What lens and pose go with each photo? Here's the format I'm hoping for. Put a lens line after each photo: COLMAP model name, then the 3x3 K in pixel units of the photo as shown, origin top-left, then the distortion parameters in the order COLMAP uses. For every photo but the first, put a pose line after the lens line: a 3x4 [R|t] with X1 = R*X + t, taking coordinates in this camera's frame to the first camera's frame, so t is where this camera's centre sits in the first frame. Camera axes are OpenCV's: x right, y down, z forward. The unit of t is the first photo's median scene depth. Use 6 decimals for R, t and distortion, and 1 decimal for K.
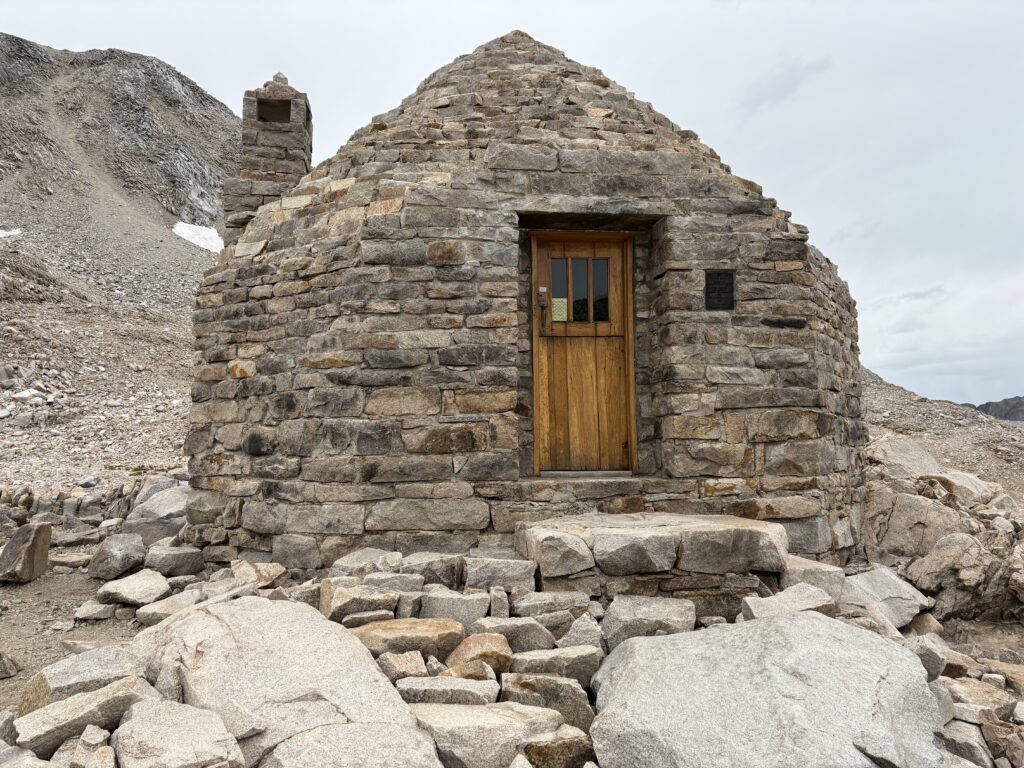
lens RADIAL K [[765.4, 0, 511.1], [0, 765.4, 383.2], [0, 0, 1]] dist [0.062342, -0.062157]
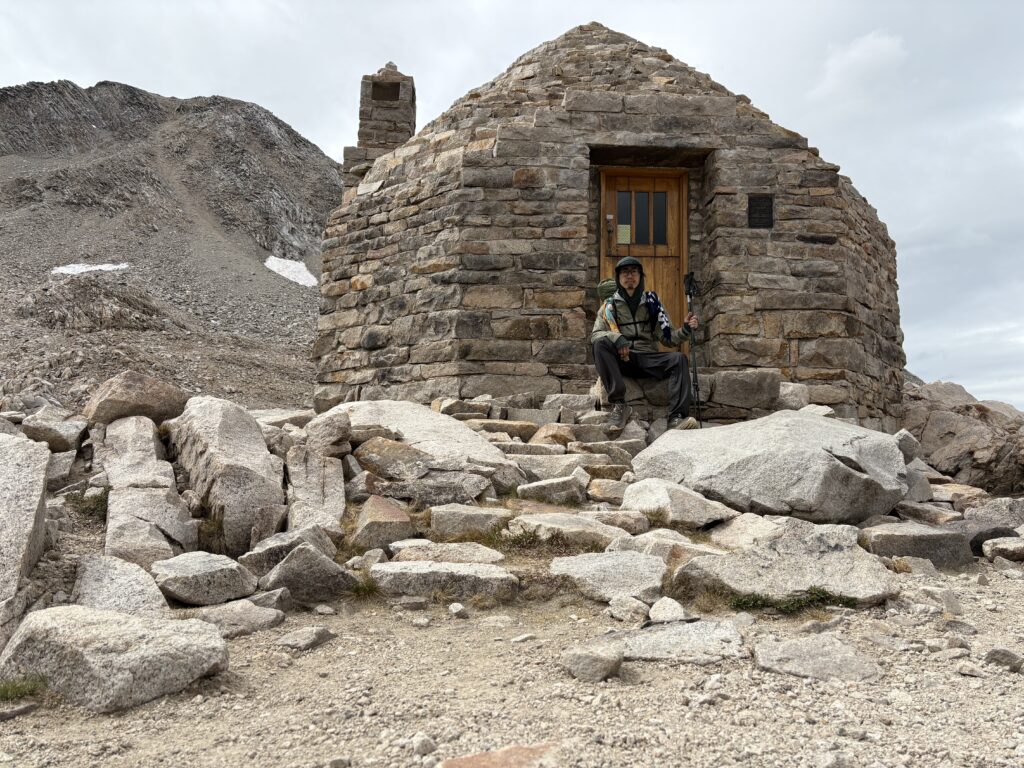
lens RADIAL K [[765.4, 0, 514.1], [0, 765.4, 384.7], [0, 0, 1]] dist [0.062342, -0.062157]
pose [[0.995425, 0.014416, -0.094453, 0.011209], [-0.018366, 0.998987, -0.041078, 0.202511], [0.093765, 0.042624, 0.994681, -0.201705]]
